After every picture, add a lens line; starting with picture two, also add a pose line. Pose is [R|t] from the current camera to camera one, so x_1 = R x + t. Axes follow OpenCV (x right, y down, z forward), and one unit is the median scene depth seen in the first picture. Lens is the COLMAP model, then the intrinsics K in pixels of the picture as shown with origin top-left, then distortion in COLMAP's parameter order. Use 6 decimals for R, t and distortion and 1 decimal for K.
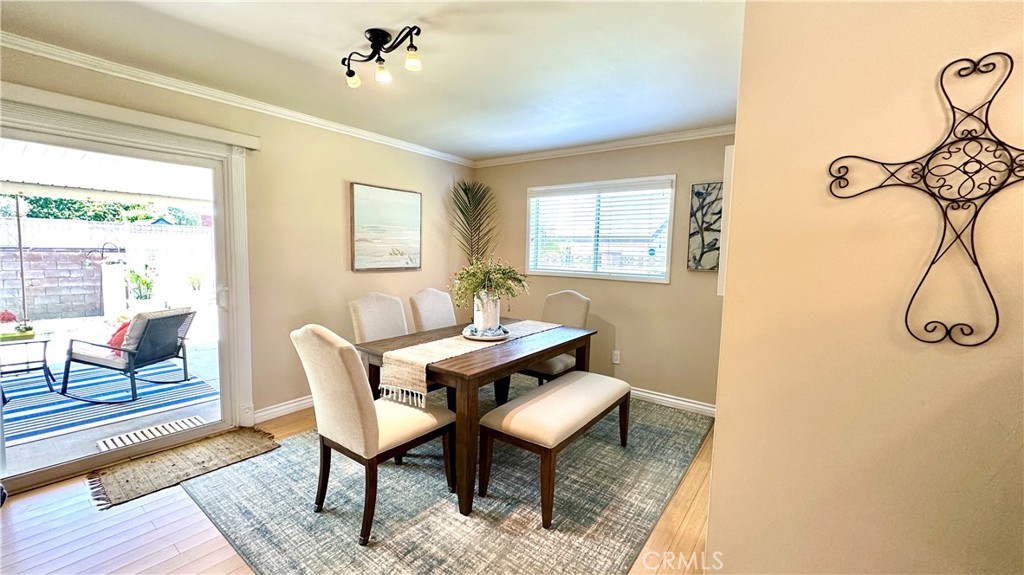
lens RADIAL K [[408.9, 0, 512.3], [0, 408.9, 289.4], [0, 0, 1]] dist [-0.005225, 0.001067]
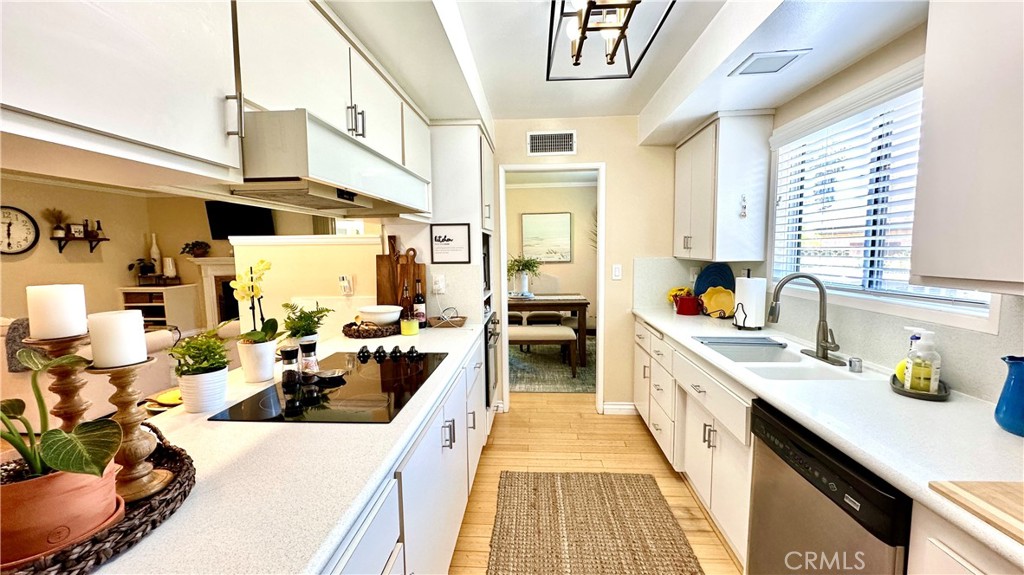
lens RADIAL K [[408.9, 0, 511.3], [0, 408.9, 288.9], [0, 0, 1]] dist [-0.005225, 0.001067]
pose [[0.546704, 0.047148, -0.835998, 1.150004], [-0.050217, 0.998463, 0.023472, 0.029266], [0.835819, 0.029149, 0.548231, -0.014827]]
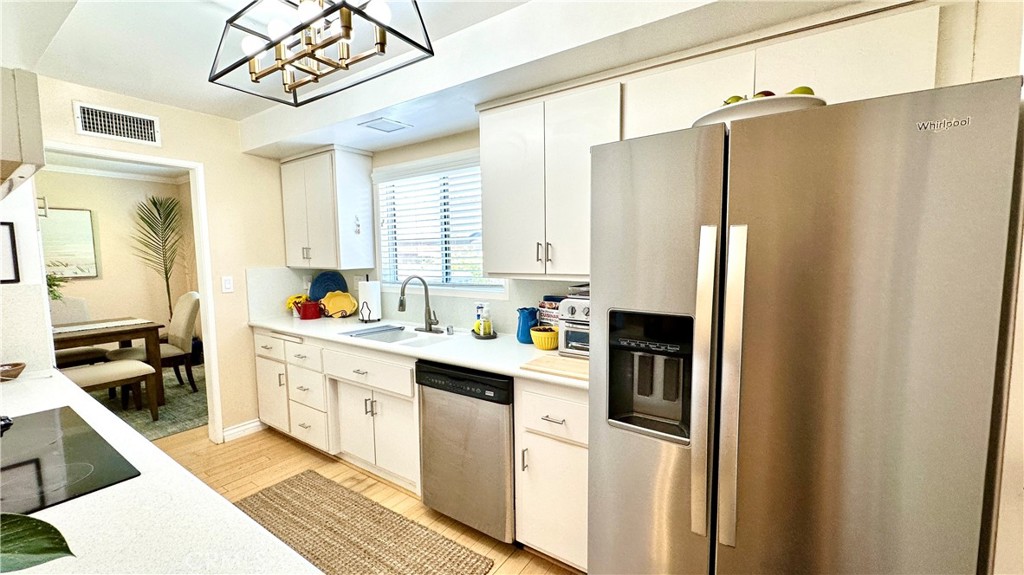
lens RADIAL K [[408.9, 0, 511.2], [0, 408.9, 289.1], [0, 0, 1]] dist [-0.005225, 0.001067]
pose [[0.998450, -0.040861, 0.037778, 1.064991], [0.041051, 0.999148, -0.004265, 0.039442], [-0.037572, 0.005809, 0.999277, -0.188565]]
